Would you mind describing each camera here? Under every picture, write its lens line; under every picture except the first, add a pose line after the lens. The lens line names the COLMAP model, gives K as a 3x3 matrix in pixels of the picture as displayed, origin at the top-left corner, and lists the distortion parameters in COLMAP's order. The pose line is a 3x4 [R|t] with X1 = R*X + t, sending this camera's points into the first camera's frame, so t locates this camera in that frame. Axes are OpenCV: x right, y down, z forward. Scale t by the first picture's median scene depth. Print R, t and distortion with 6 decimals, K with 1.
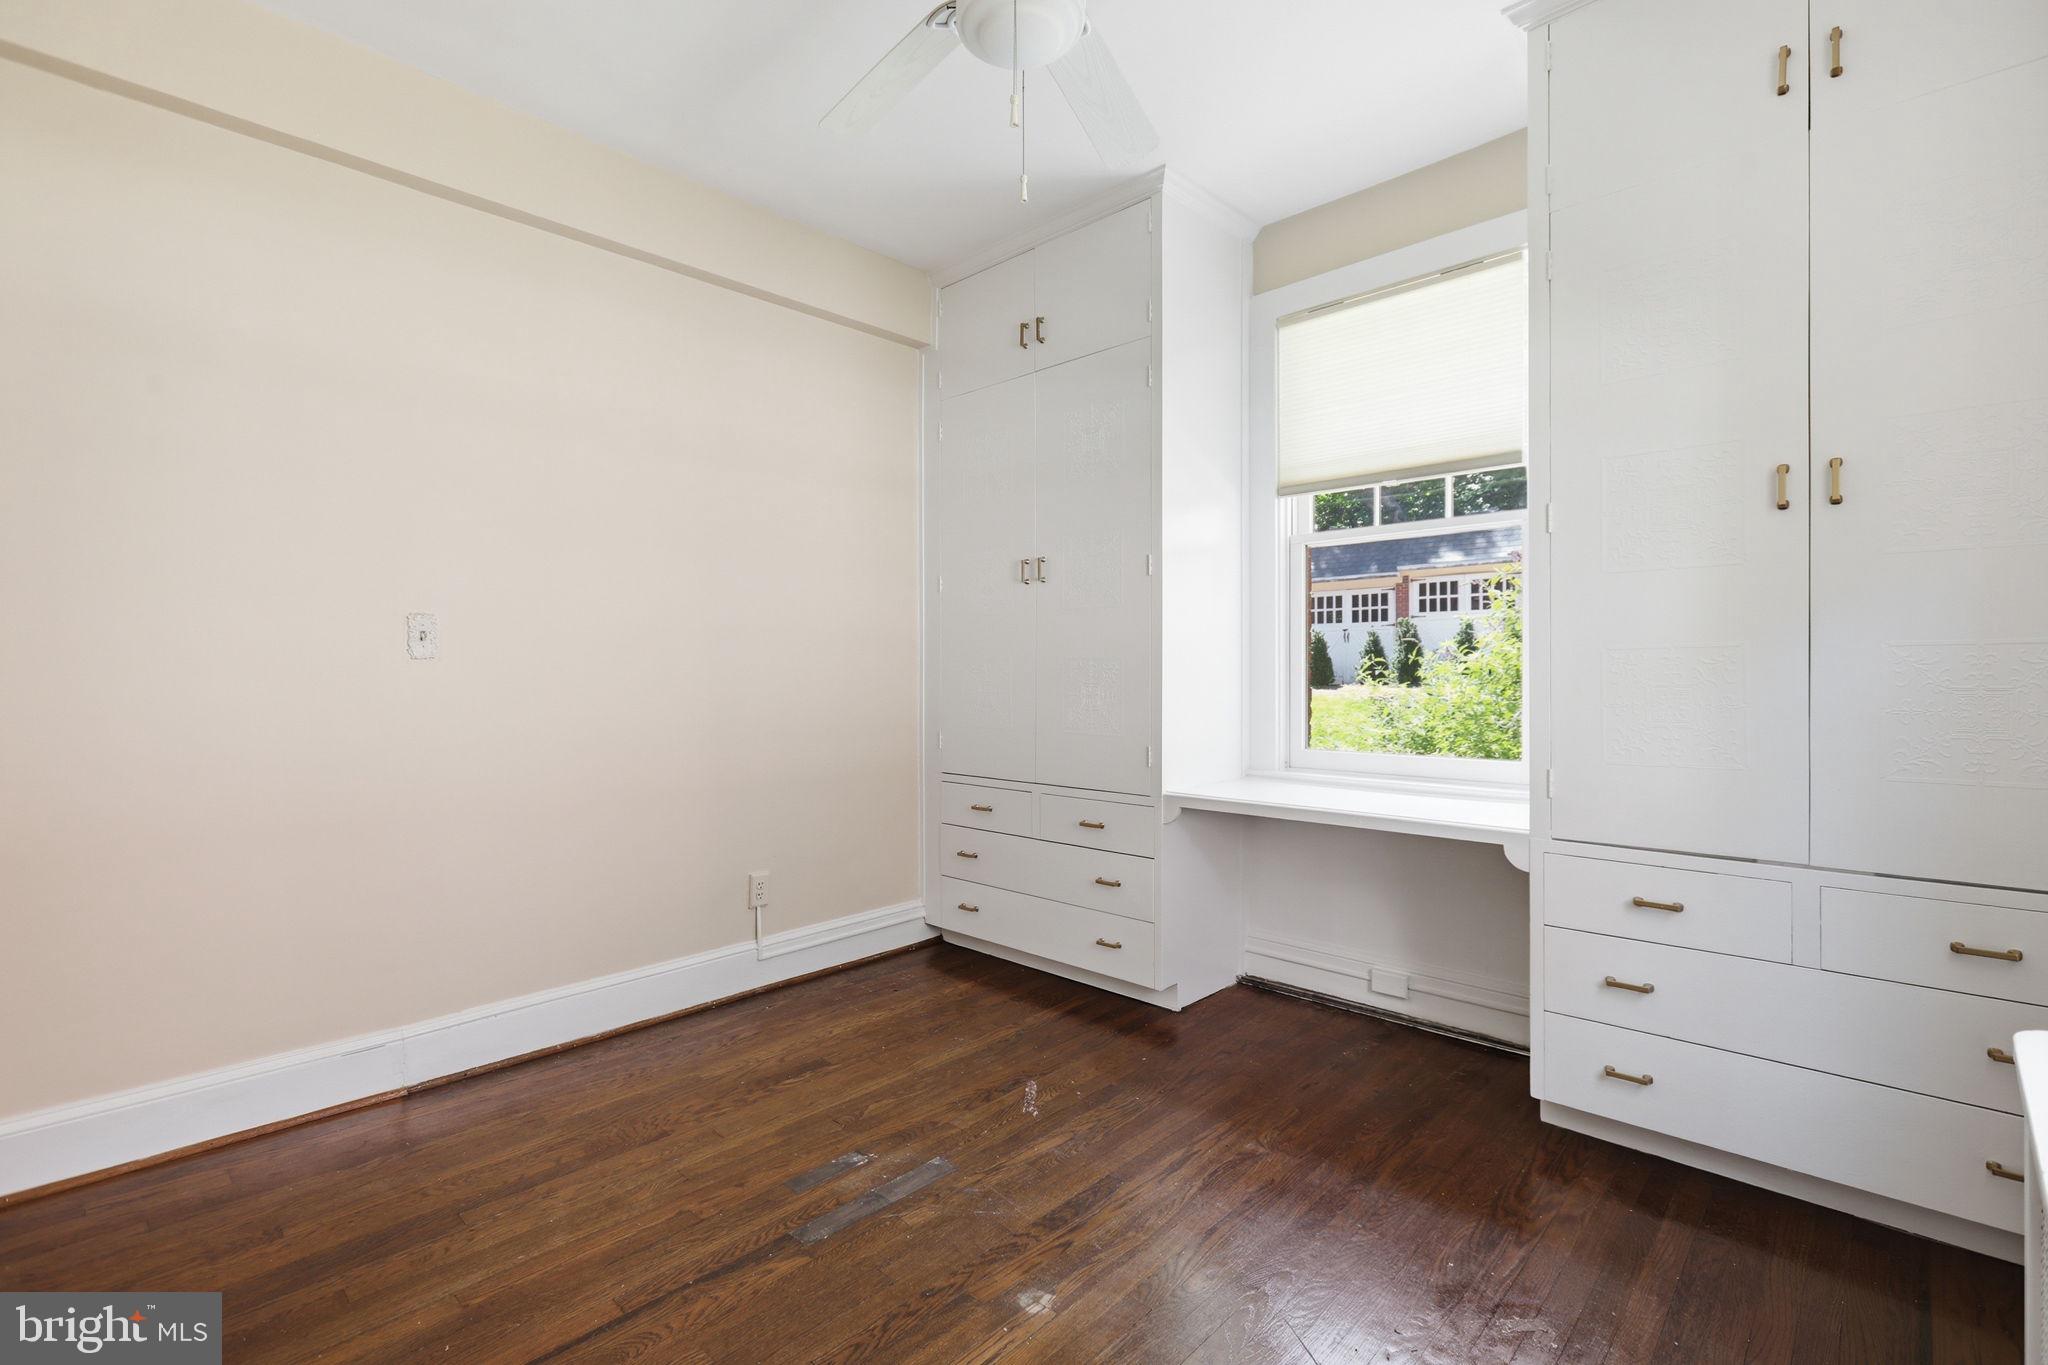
lens RADIAL K [[922.8, 0, 1025.5], [0, 922.8, 679.6], [0, 0, 1]] dist [0.000638, 0.000648]
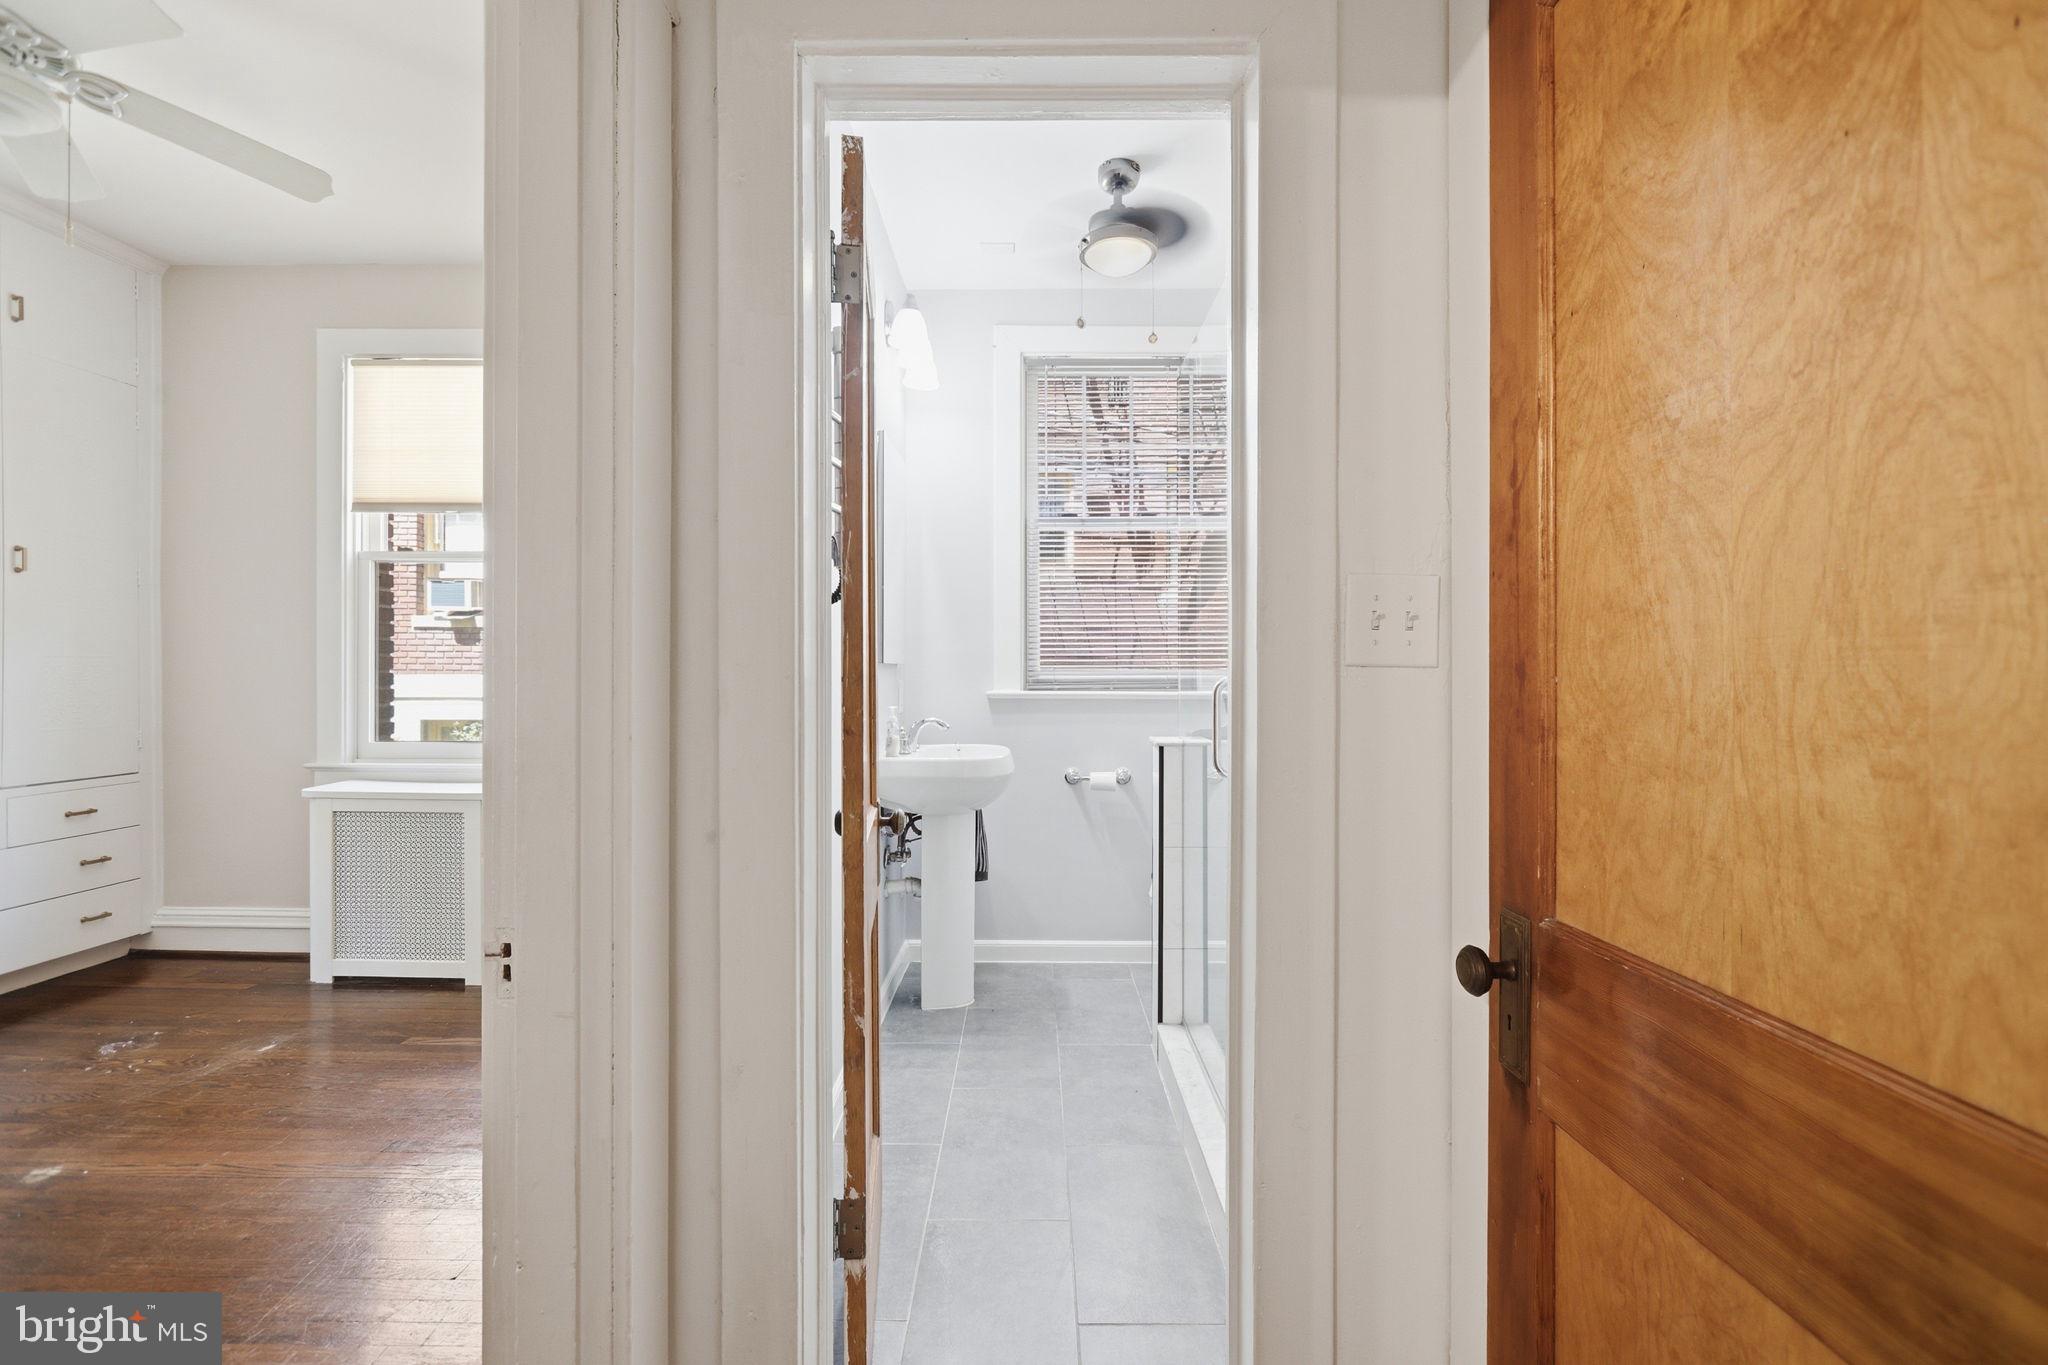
lens RADIAL K [[908.9, 0, 1024.9], [0, 908.9, 674.2], [0, 0, 1]] dist [-0.000451, -0.000318]
pose [[-0.682263, -0.001646, 0.731105, -1.015981], [0.003076, 0.999982, 0.005121, -0.002166], [-0.731101, 0.005743, -0.682245, 0.490302]]
